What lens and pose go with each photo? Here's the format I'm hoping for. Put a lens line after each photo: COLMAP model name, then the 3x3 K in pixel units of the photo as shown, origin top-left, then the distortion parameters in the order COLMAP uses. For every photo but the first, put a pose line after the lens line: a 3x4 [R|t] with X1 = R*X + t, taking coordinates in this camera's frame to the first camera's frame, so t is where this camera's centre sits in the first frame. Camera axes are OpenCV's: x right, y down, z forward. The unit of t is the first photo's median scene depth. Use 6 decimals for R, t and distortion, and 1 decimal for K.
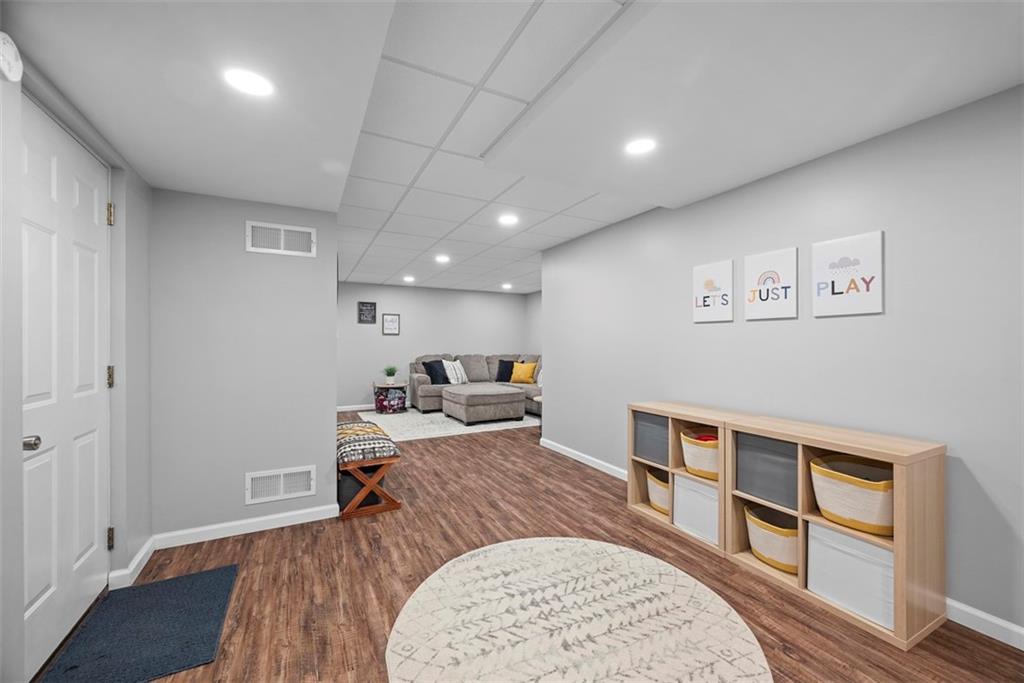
lens RADIAL K [[404.8, 0, 512.8], [0, 404.8, 341.1], [0, 0, 1]] dist [-0.001610, -0.000025]
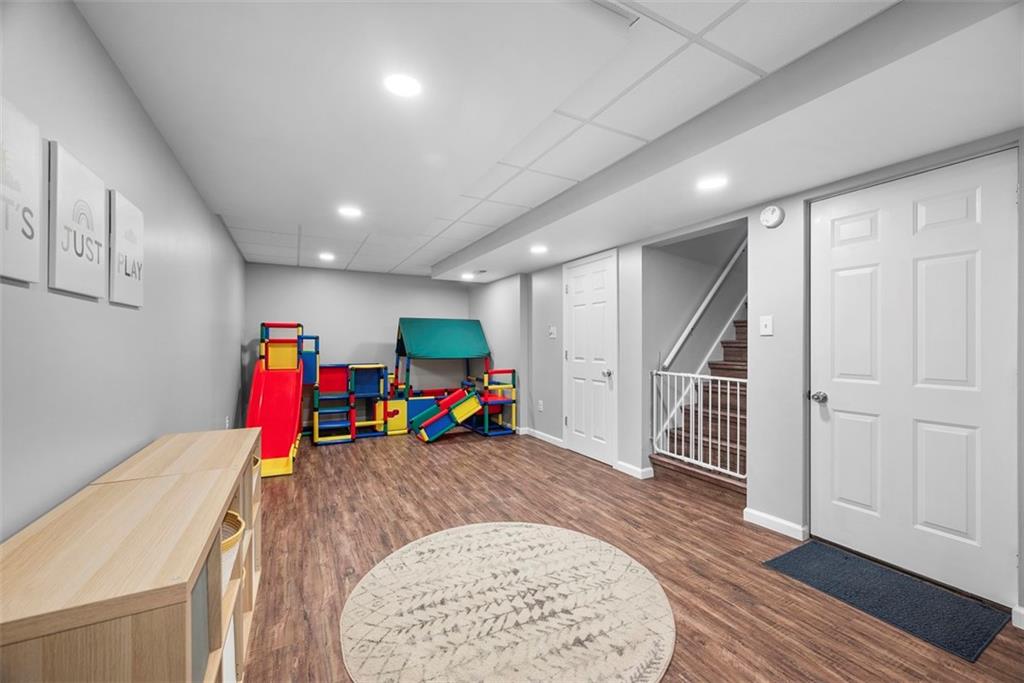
lens RADIAL K [[404.8, 0, 512.8], [0, 404.8, 341.1], [0, 0, 1]] dist [-0.001610, -0.000025]
pose [[-0.999951, 0.001520, -0.009752, 0.129281], [0.001579, 0.999981, -0.006031, 0.008087], [0.009742, -0.006047, -0.999934, 1.993284]]
